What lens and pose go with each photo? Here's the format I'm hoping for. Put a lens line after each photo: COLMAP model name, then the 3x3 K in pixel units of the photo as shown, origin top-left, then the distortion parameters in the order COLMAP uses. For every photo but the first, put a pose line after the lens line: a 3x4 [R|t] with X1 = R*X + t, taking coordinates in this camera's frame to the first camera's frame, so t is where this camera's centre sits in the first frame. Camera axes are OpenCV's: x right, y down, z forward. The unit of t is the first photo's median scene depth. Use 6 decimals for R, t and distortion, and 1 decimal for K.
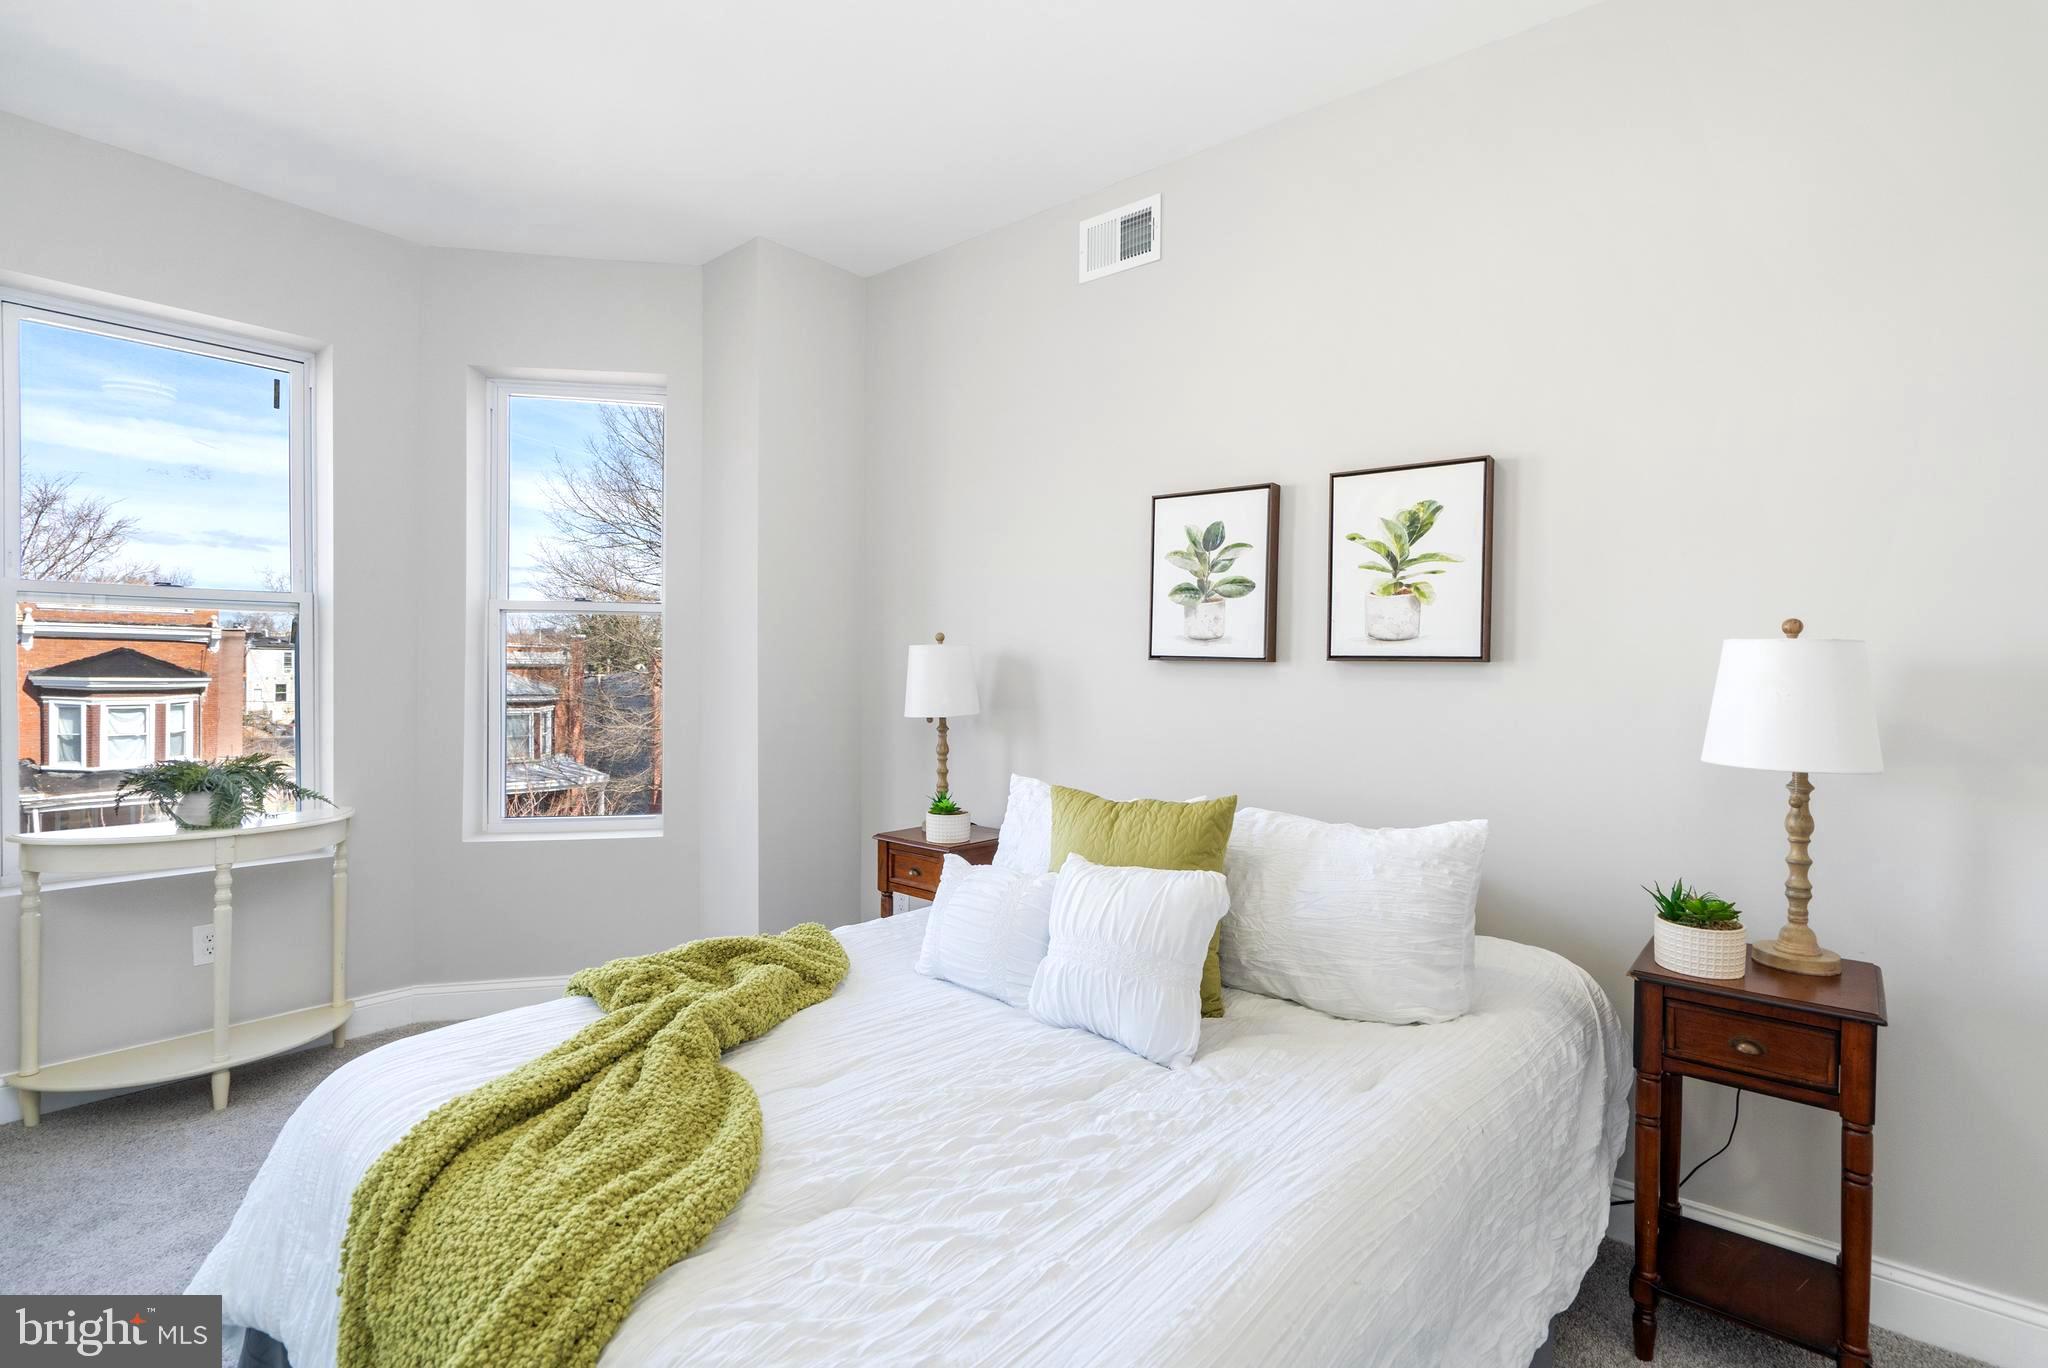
lens RADIAL K [[947.2, 0, 1022.2], [0, 947.2, 678.2], [0, 0, 1]] dist [-0.004690, -0.000112]
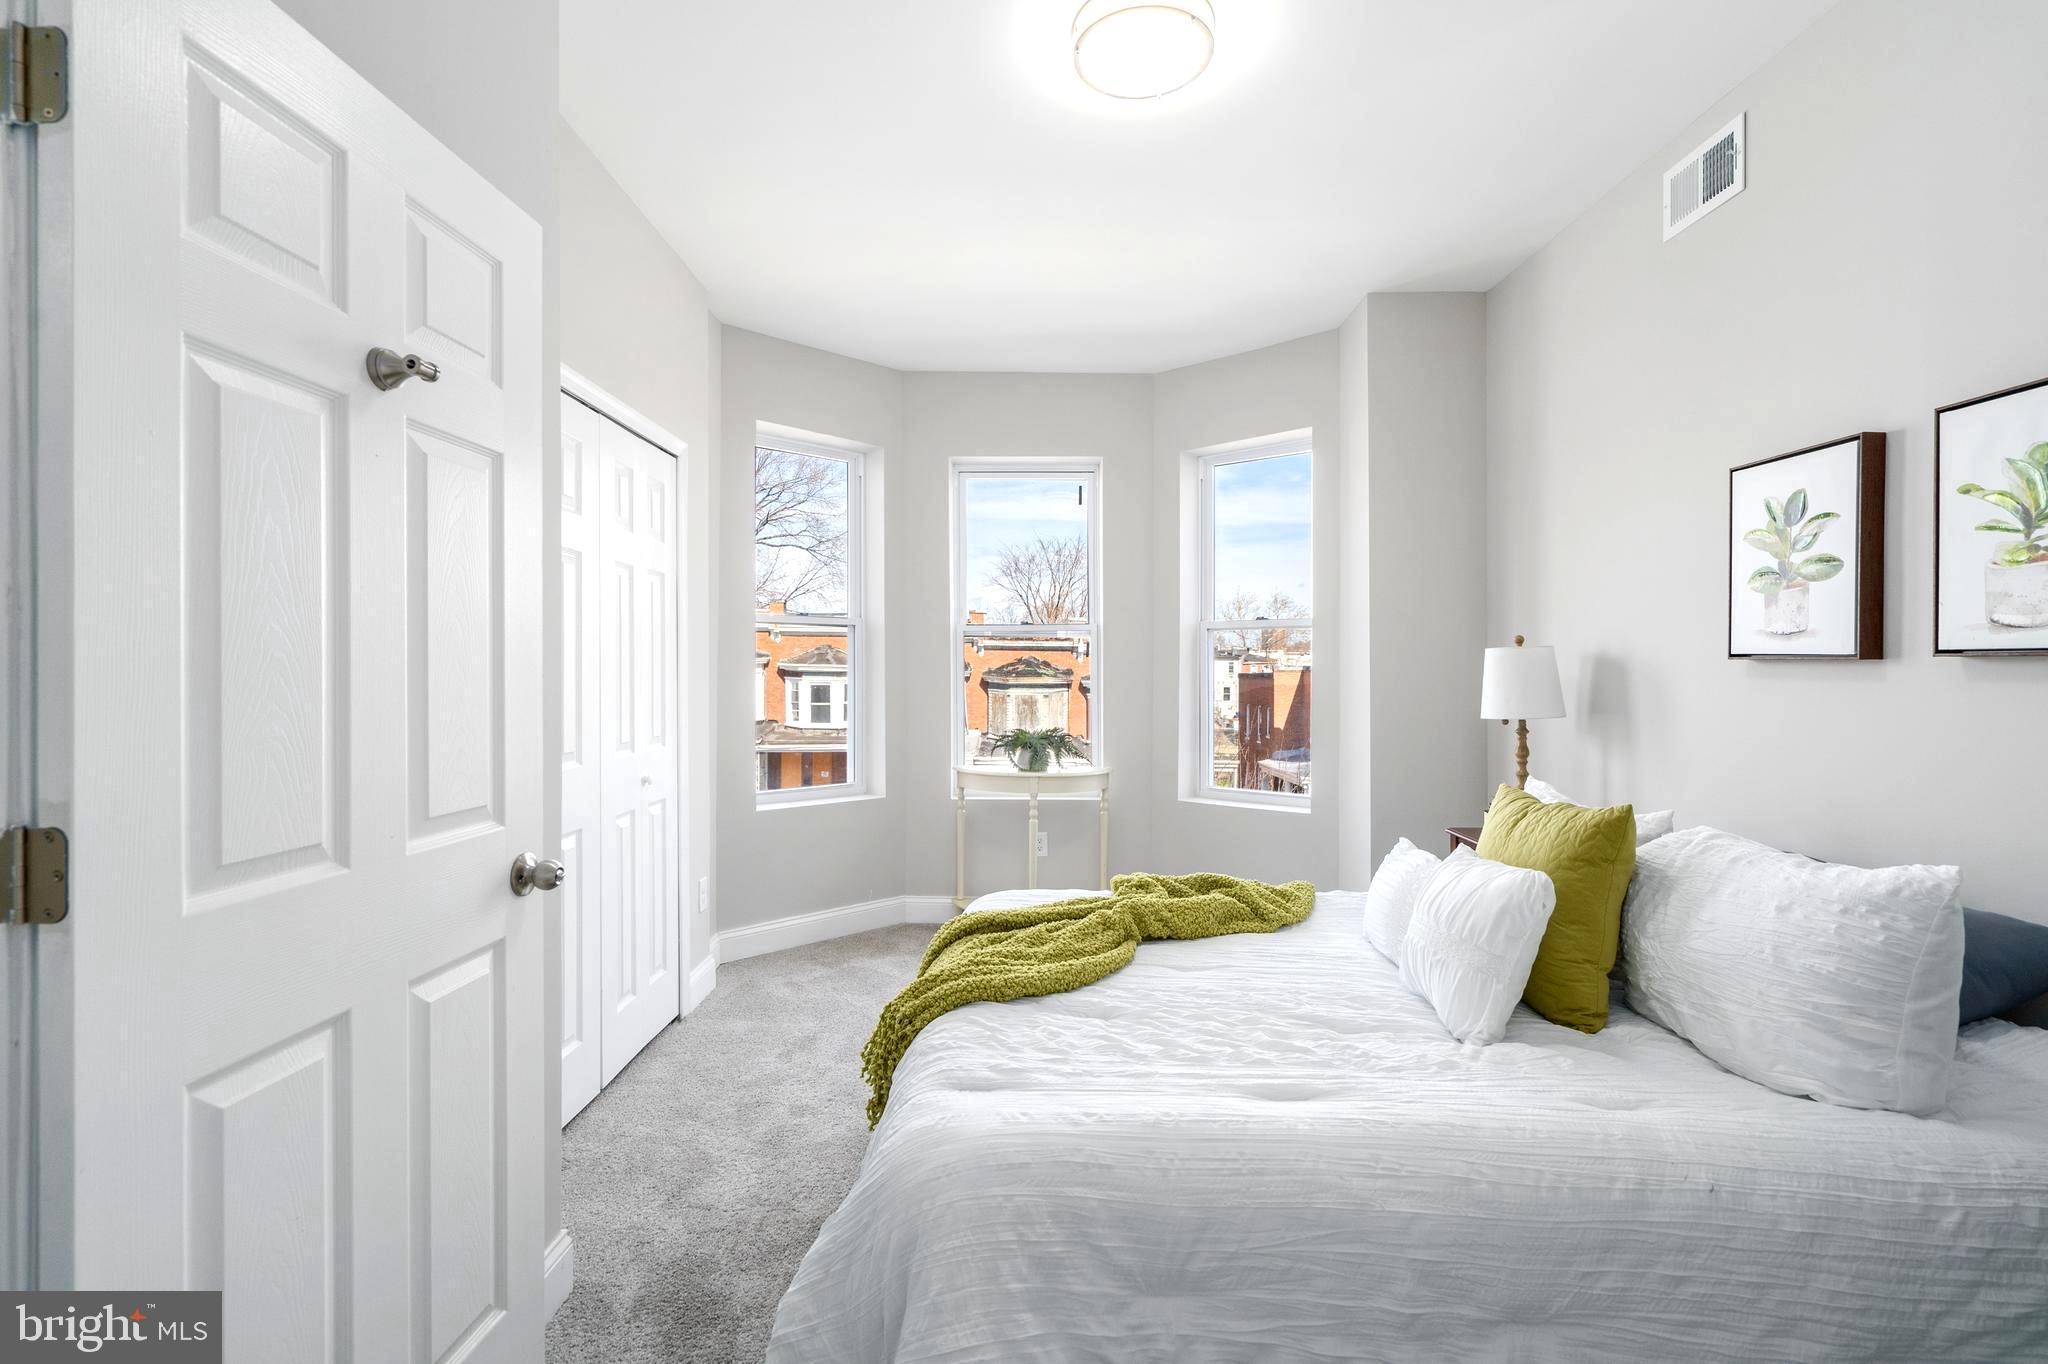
lens RADIAL K [[942.8, 0, 1035.7], [0, 942.8, 667.6], [0, 0, 1]] dist [-0.005341, -0.000173]
pose [[0.629931, -0.009336, -0.776595, 0.433046], [-0.004225, 0.999872, -0.015447, 0.004681], [0.776640, 0.013012, 0.629810, -0.025999]]
